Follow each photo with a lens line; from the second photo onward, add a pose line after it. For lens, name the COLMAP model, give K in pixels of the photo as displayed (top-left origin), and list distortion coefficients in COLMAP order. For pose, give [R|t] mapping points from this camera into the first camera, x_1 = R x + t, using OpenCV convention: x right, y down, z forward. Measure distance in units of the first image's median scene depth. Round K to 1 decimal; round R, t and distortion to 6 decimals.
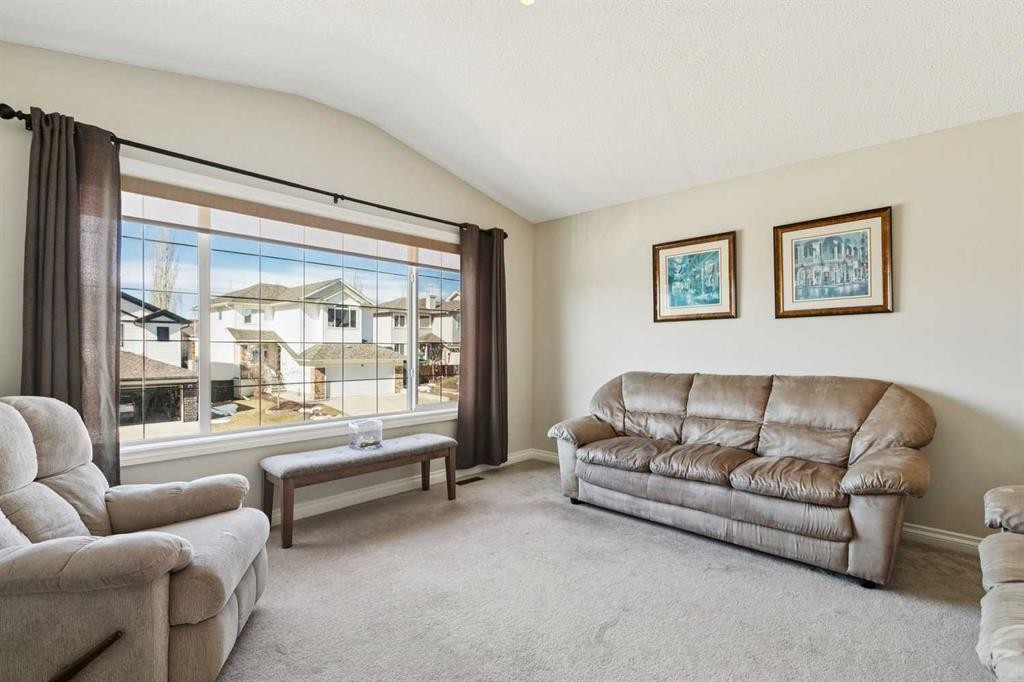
lens RADIAL K [[461.9, 0, 512.3], [0, 461.9, 335.5], [0, 0, 1]] dist [-0.000756, 0.000182]
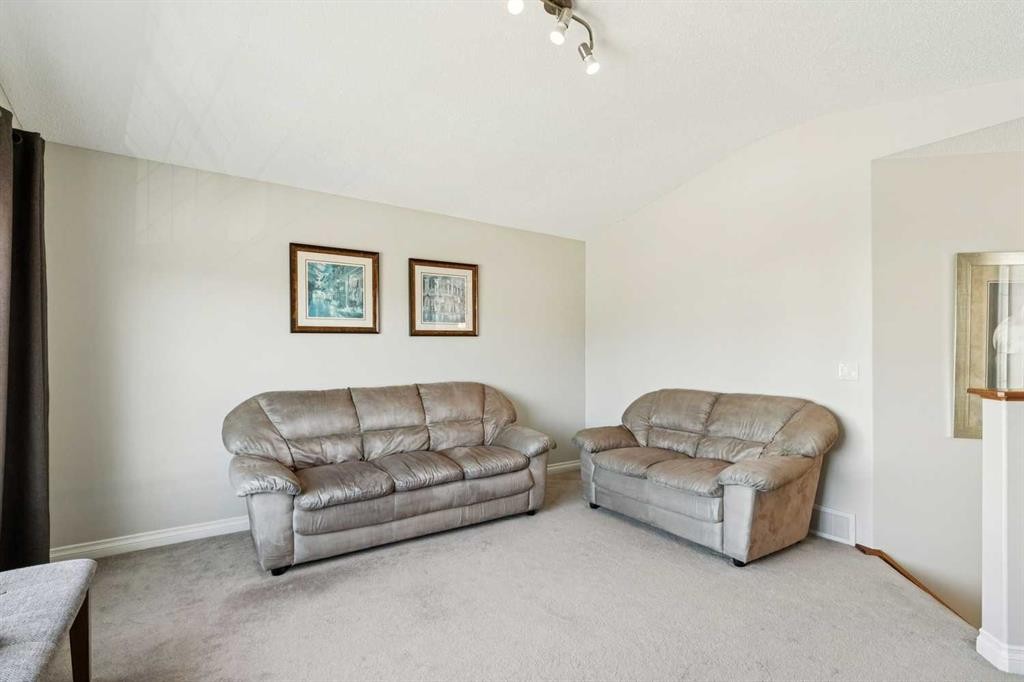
lens RADIAL K [[465.0, 0, 506.7], [0, 465.0, 341.3], [0, 0, 1]] dist [0.004292, 0.000272]
pose [[0.236374, 0.033612, 0.971081, -0.536174], [-0.017864, 0.999383, -0.030243, 0.008226], [-0.971498, -0.010198, 0.236829, 0.493697]]
